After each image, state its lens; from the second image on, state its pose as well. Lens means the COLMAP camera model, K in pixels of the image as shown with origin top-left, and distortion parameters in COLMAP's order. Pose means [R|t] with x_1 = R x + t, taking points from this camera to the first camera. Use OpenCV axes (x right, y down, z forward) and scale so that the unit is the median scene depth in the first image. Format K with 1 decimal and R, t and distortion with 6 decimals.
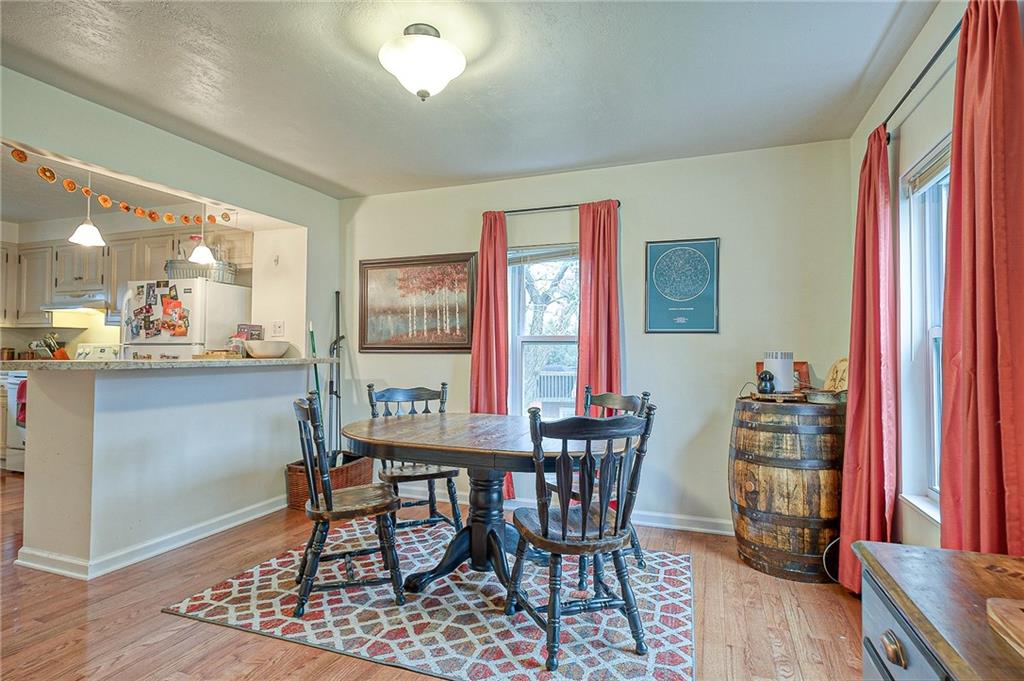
lens RADIAL K [[527.1, 0, 514.7], [0, 527.1, 341.6], [0, 0, 1]] dist [0.000866, -0.000555]
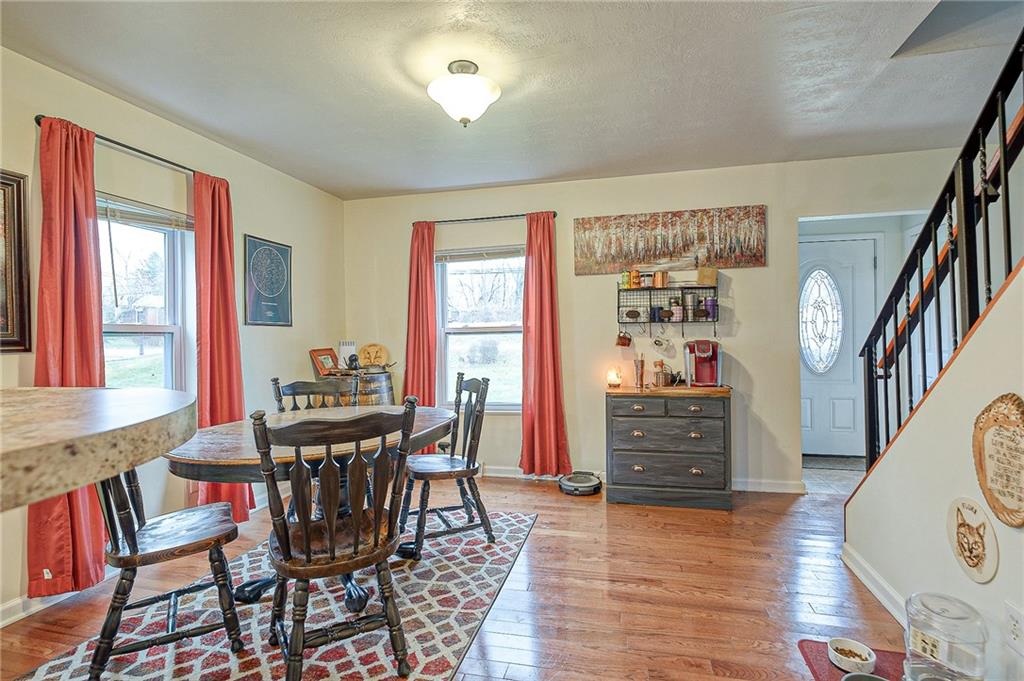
lens RADIAL K [[499.9, 0, 513.7], [0, 499.9, 337.1], [0, 0, 1]] dist [-0.000985, -0.000827]
pose [[-0.114646, -0.001271, 0.993406, -0.677188], [-0.002977, 0.999995, 0.000936, 0.004409], [-0.993402, -0.002850, -0.114649, 0.530836]]
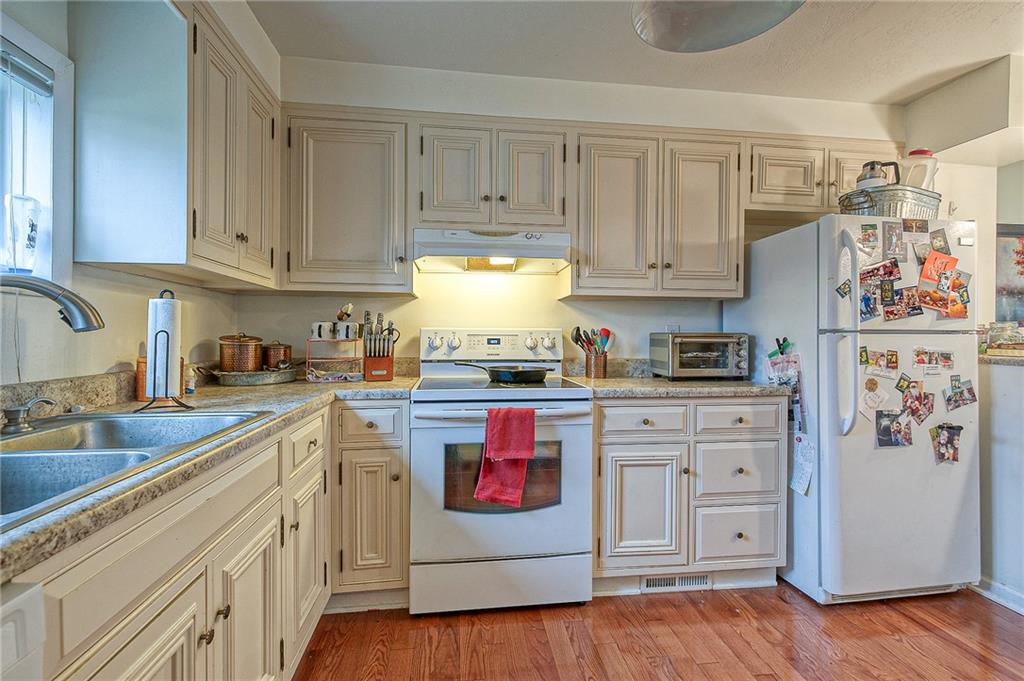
lens RADIAL K [[461.9, 0, 512.1], [0, 461.9, 339.8], [0, 0, 1]] dist [-0.004112, -0.000816]
pose [[0.890319, -0.003734, 0.455321, -1.274510], [-0.009046, 0.999624, 0.025885, 0.004386], [-0.455247, -0.027164, 0.889951, 0.751306]]
